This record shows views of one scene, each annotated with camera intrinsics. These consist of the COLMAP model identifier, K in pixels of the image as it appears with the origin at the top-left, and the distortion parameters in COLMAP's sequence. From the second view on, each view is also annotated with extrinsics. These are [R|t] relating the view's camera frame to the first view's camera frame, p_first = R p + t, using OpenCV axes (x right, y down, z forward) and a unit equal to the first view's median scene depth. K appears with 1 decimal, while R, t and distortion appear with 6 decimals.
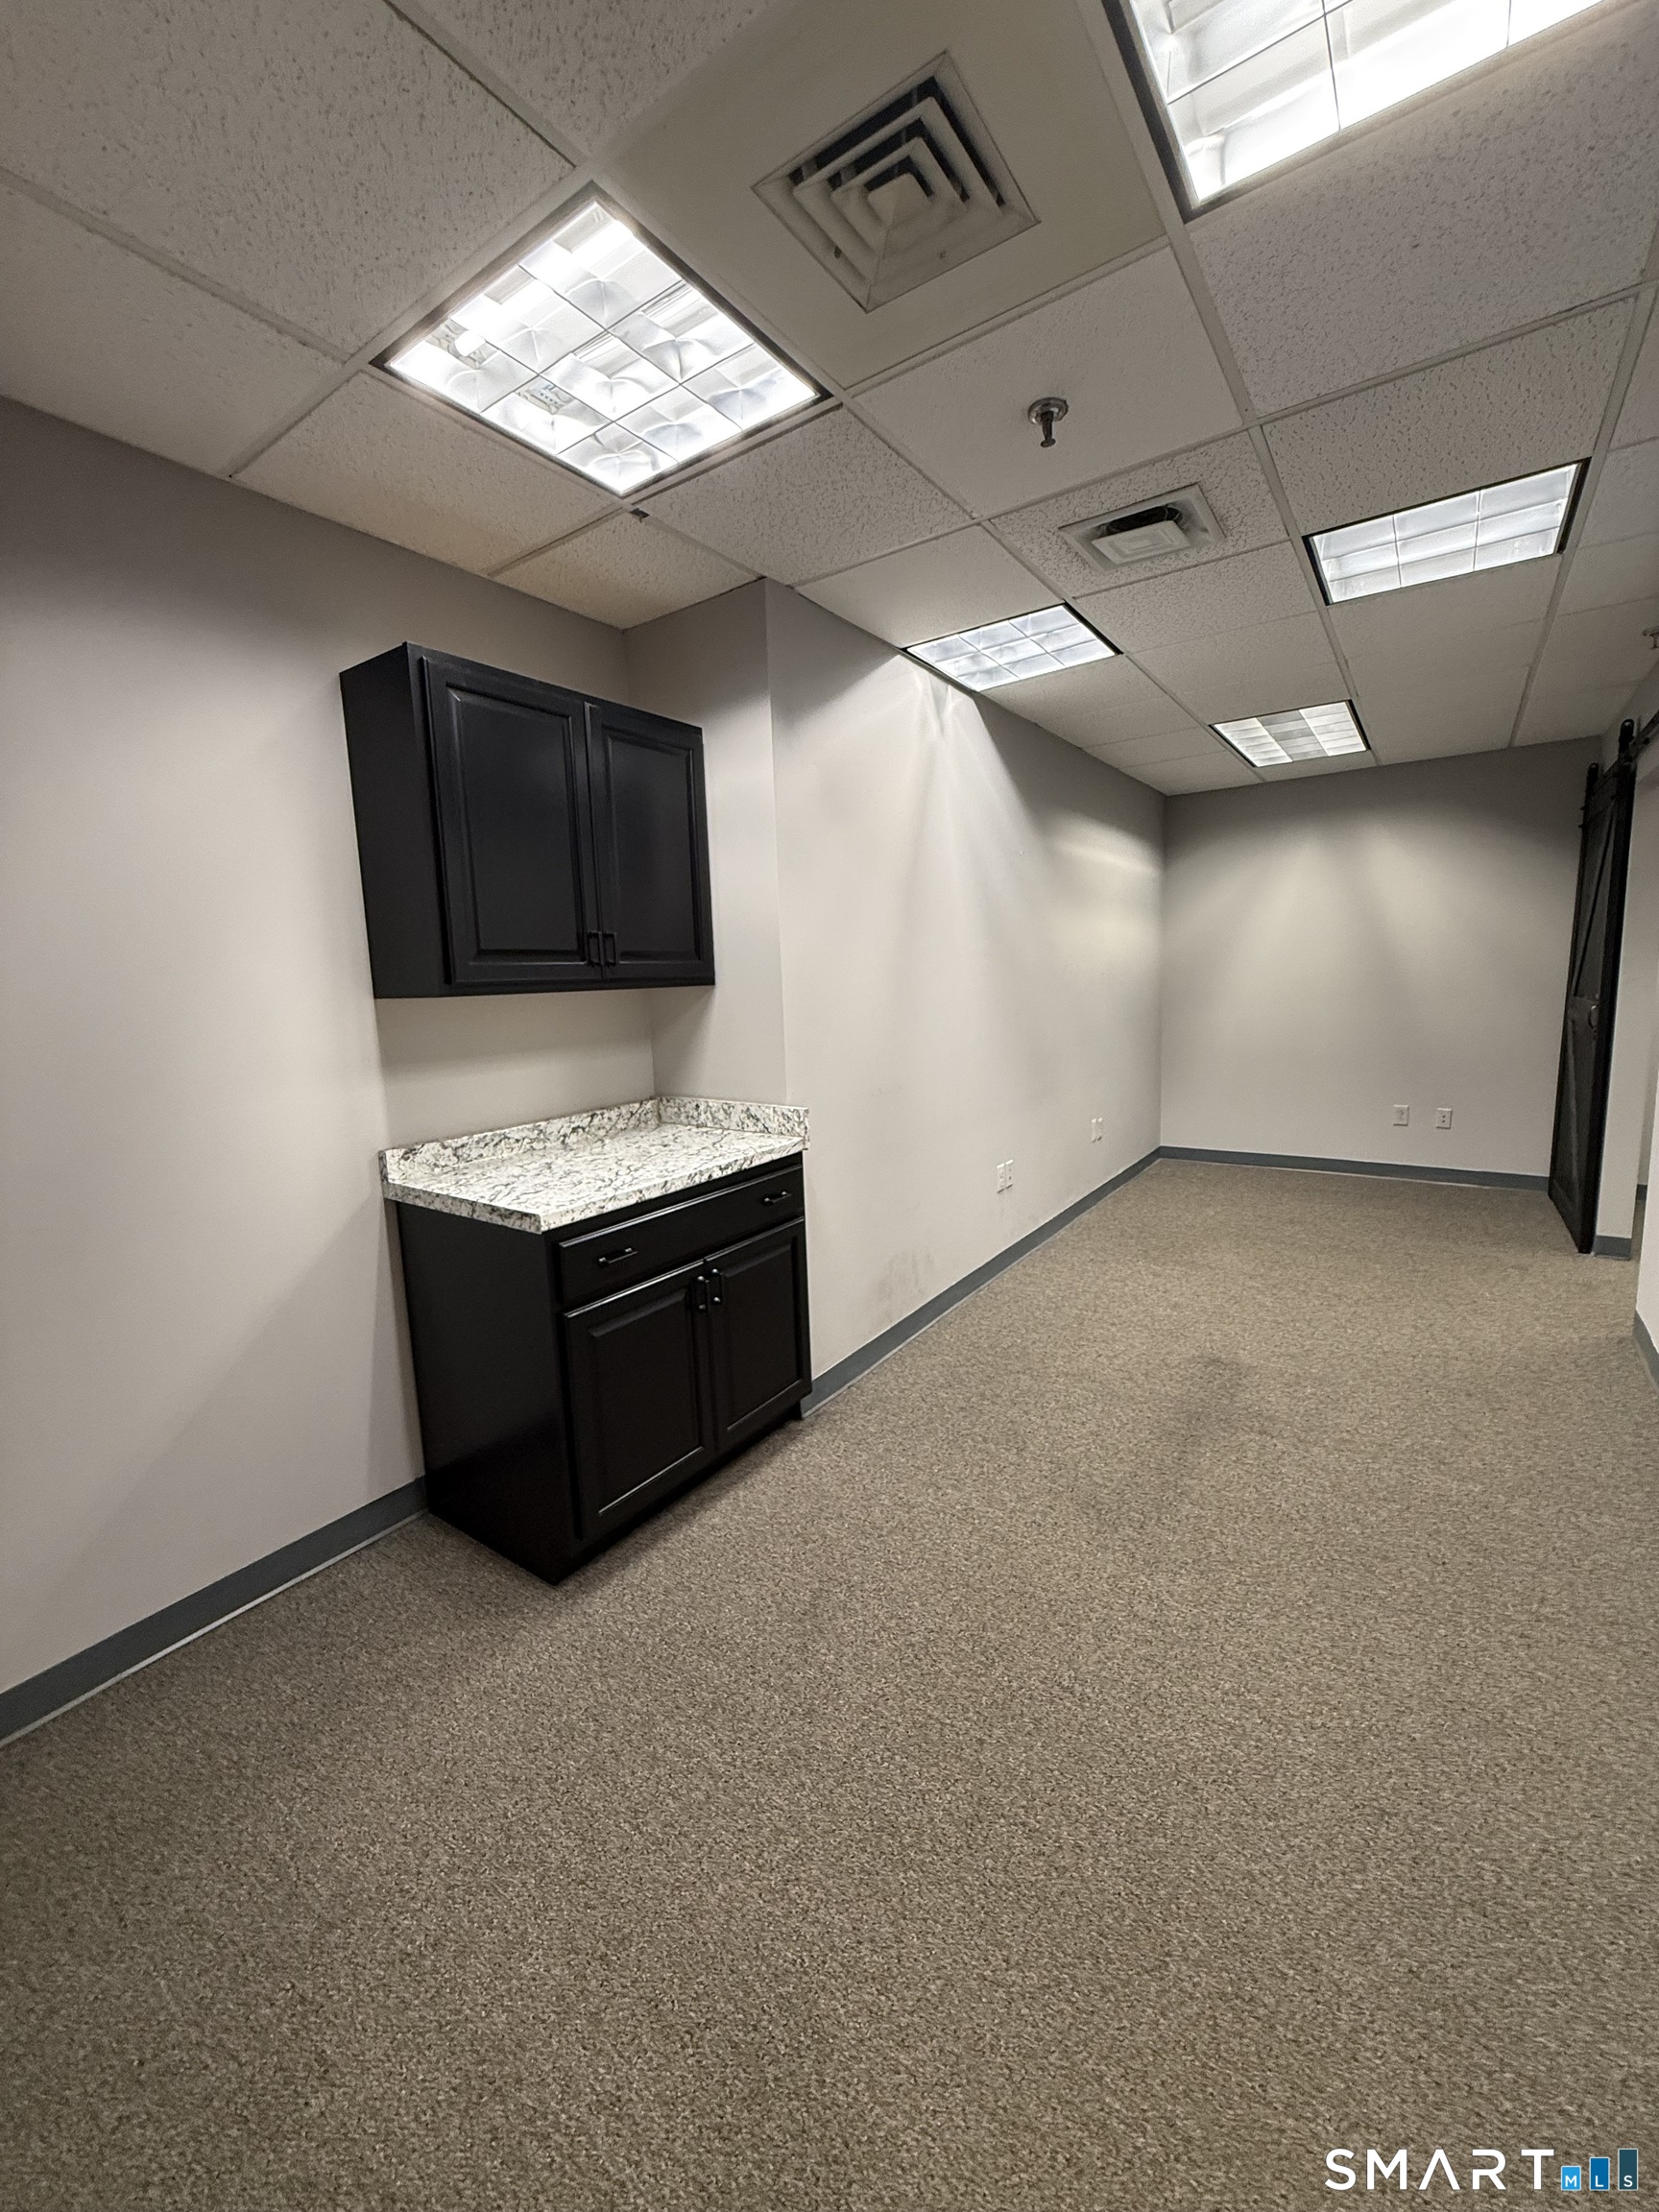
lens RADIAL K [[878.7, 0, 828.7], [0, 878.7, 1101.0], [0, 0, 1]] dist [-0.000726, 0.000206]
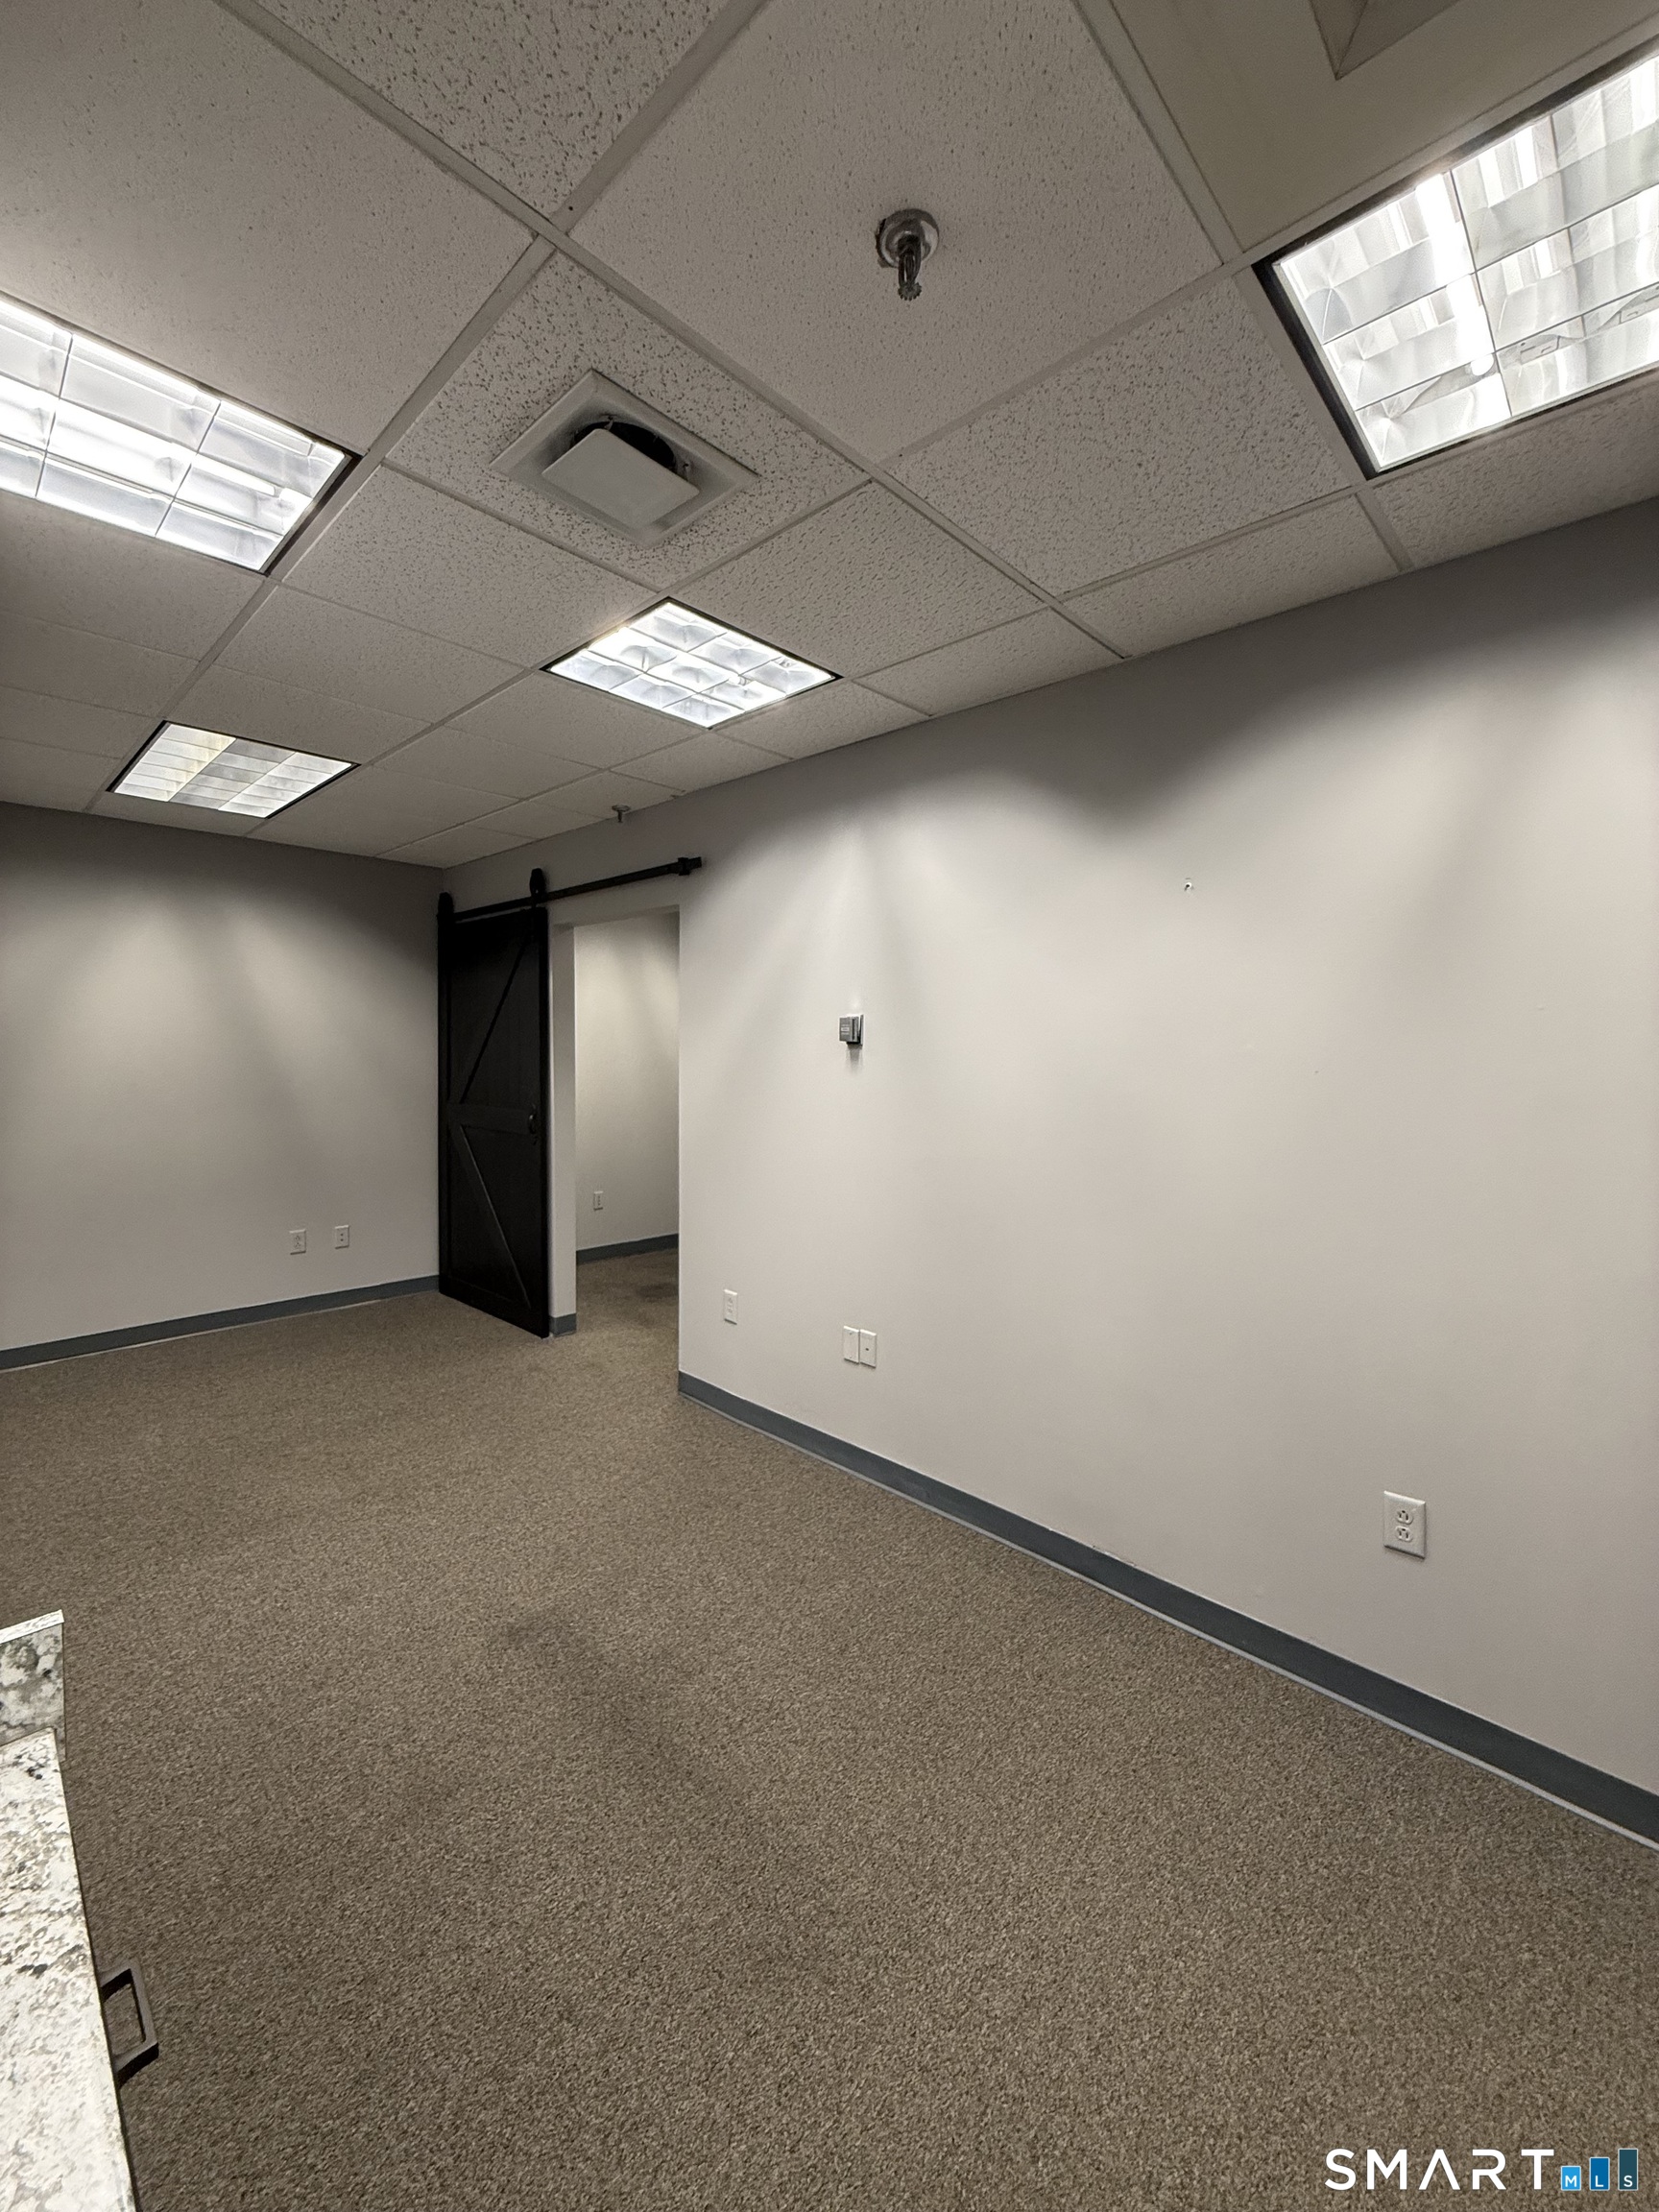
lens RADIAL K [[878.7, 0, 828.7], [0, 878.7, 1101.0], [0, 0, 1]] dist [-0.000726, 0.000206]
pose [[0.151851, -0.022444, 0.988149, -0.175966], [0.122779, 0.992427, 0.003673, -0.084828], [-0.980748, 0.120766, 0.153457, 0.467048]]
